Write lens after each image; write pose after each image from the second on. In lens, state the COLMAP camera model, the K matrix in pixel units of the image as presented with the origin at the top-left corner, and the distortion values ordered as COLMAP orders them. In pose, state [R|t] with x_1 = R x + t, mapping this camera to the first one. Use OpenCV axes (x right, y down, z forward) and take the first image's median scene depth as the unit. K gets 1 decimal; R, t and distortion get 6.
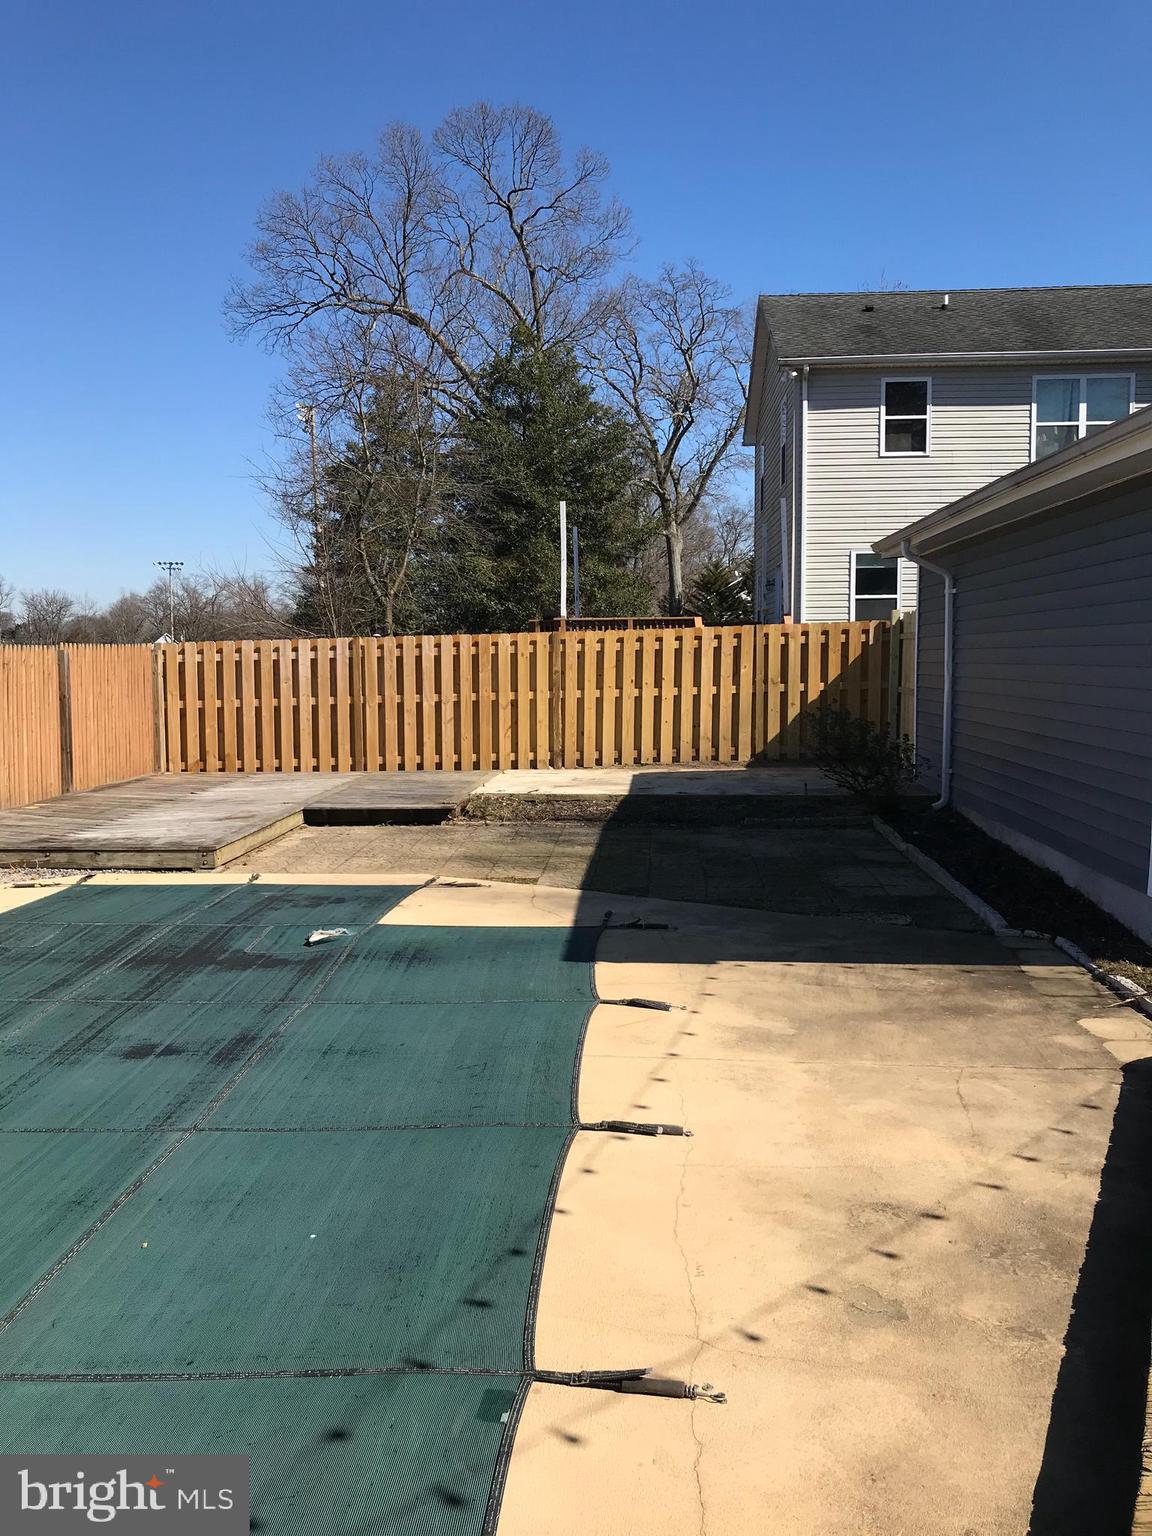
lens RADIAL K [[1279.2, 0, 574.1], [0, 1279.2, 766.2], [0, 0, 1]] dist [0.038781, -0.043498]
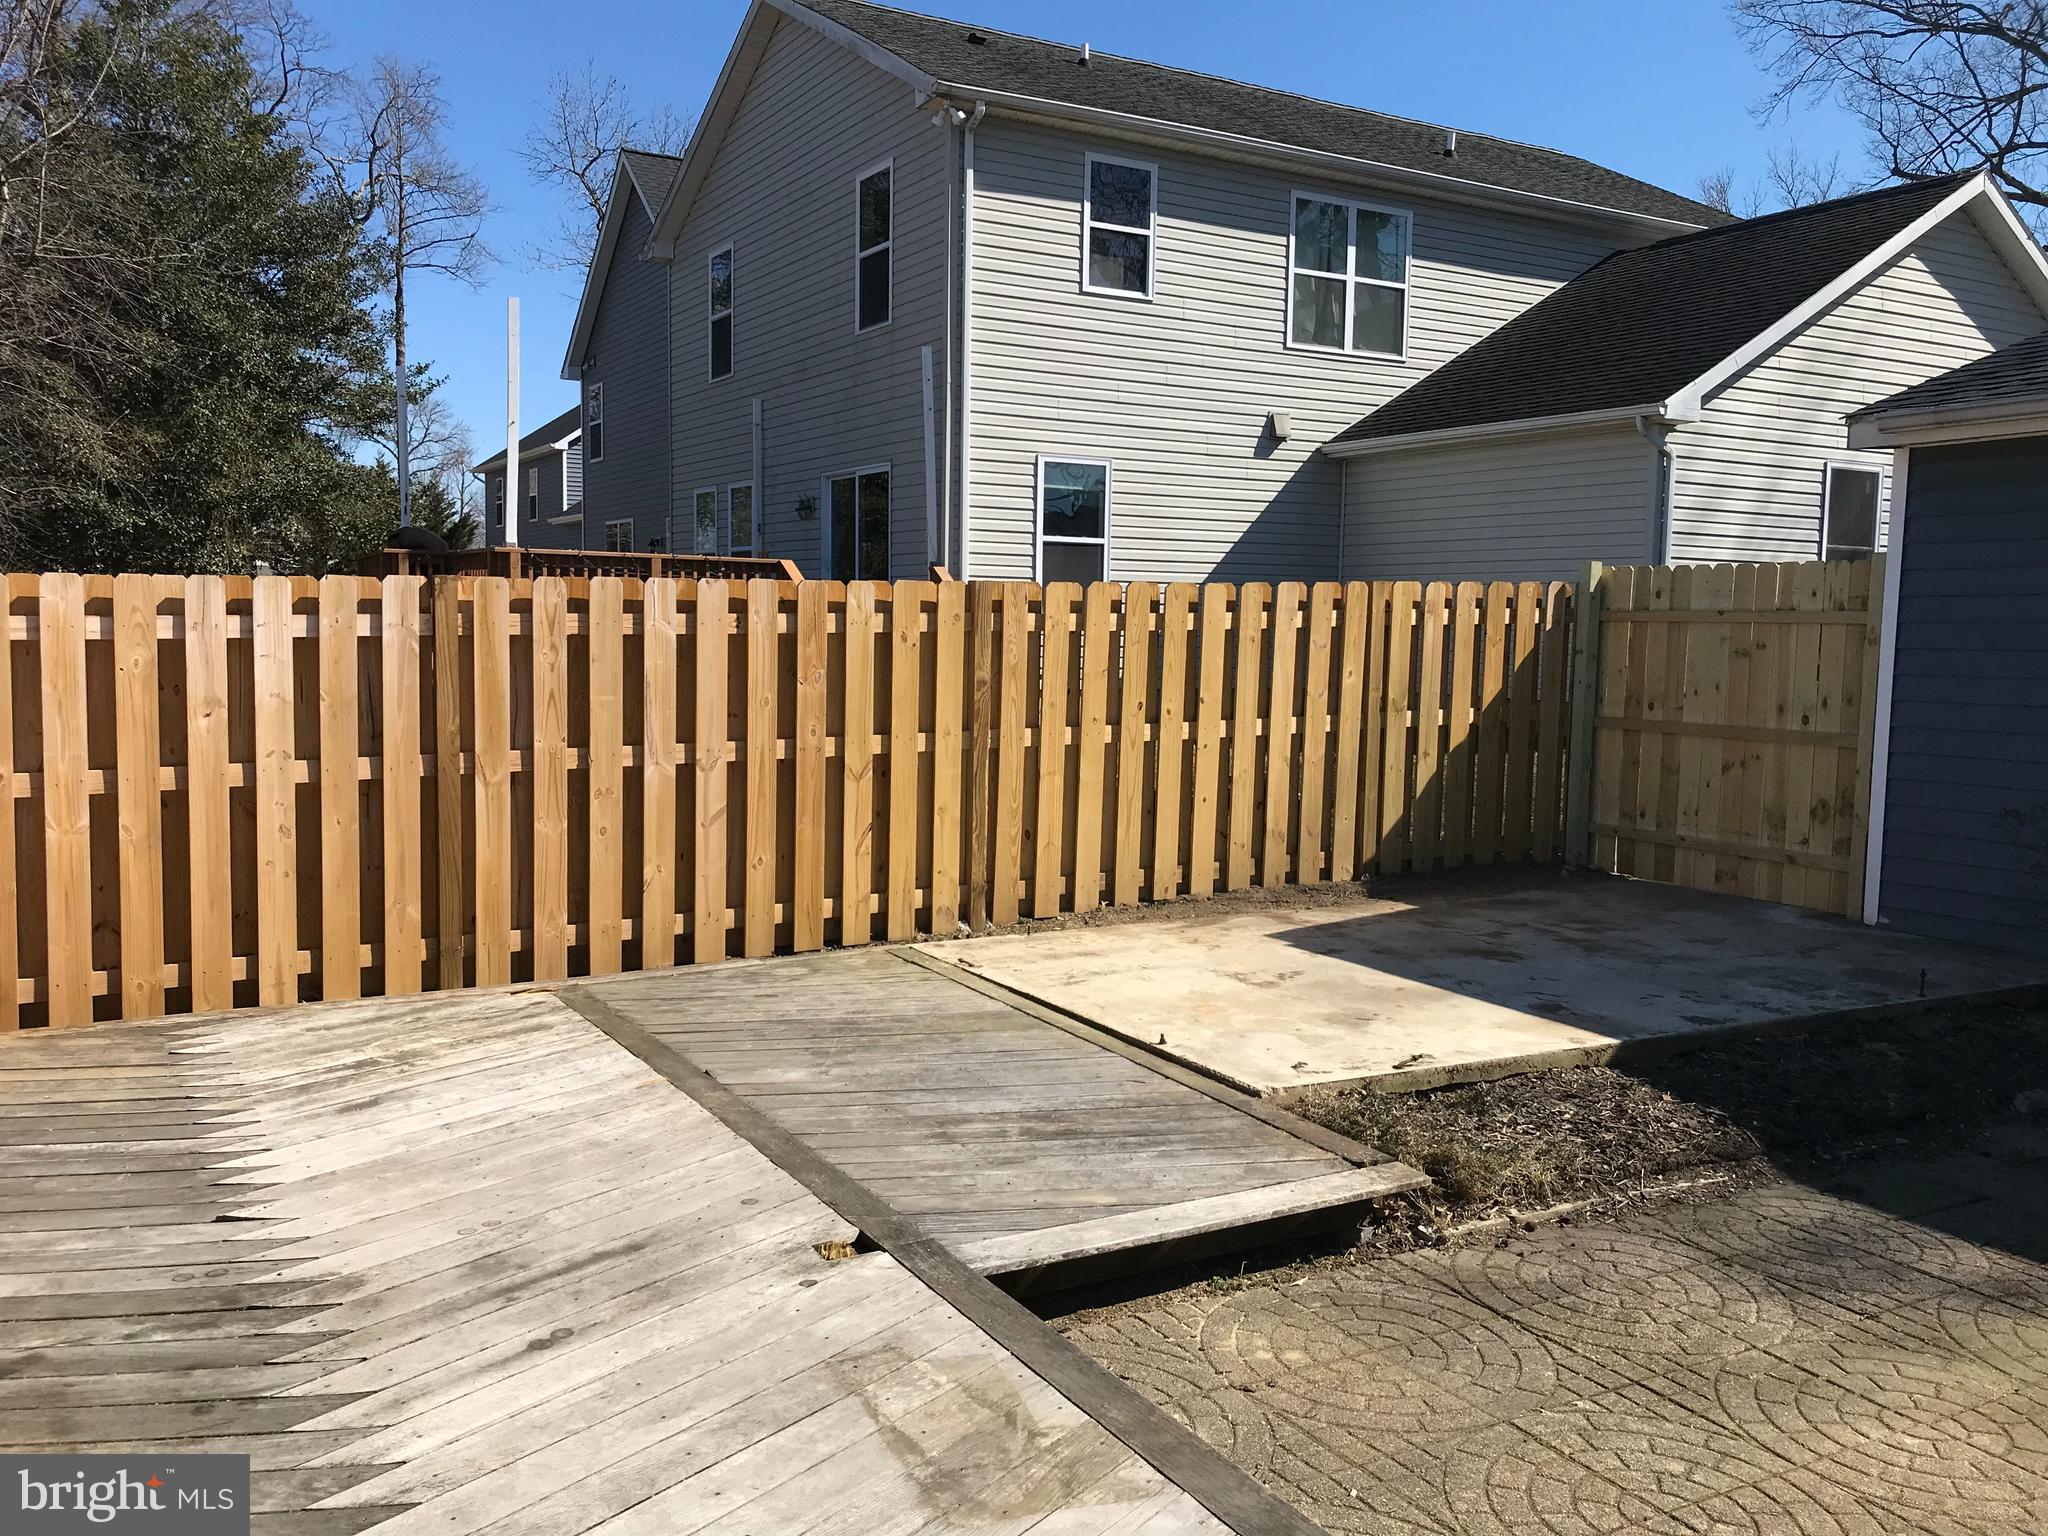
lens RADIAL K [[1705.6, 0, 1022.5], [0, 1705.6, 777.7], [0, 0, 1]] dist [0.038781, -0.043498]
pose [[0.841643, -0.027507, 0.539333, -0.284717], [0.027603, 0.999588, 0.007907, -0.048053], [-0.539328, 0.008233, 0.842056, 0.548218]]
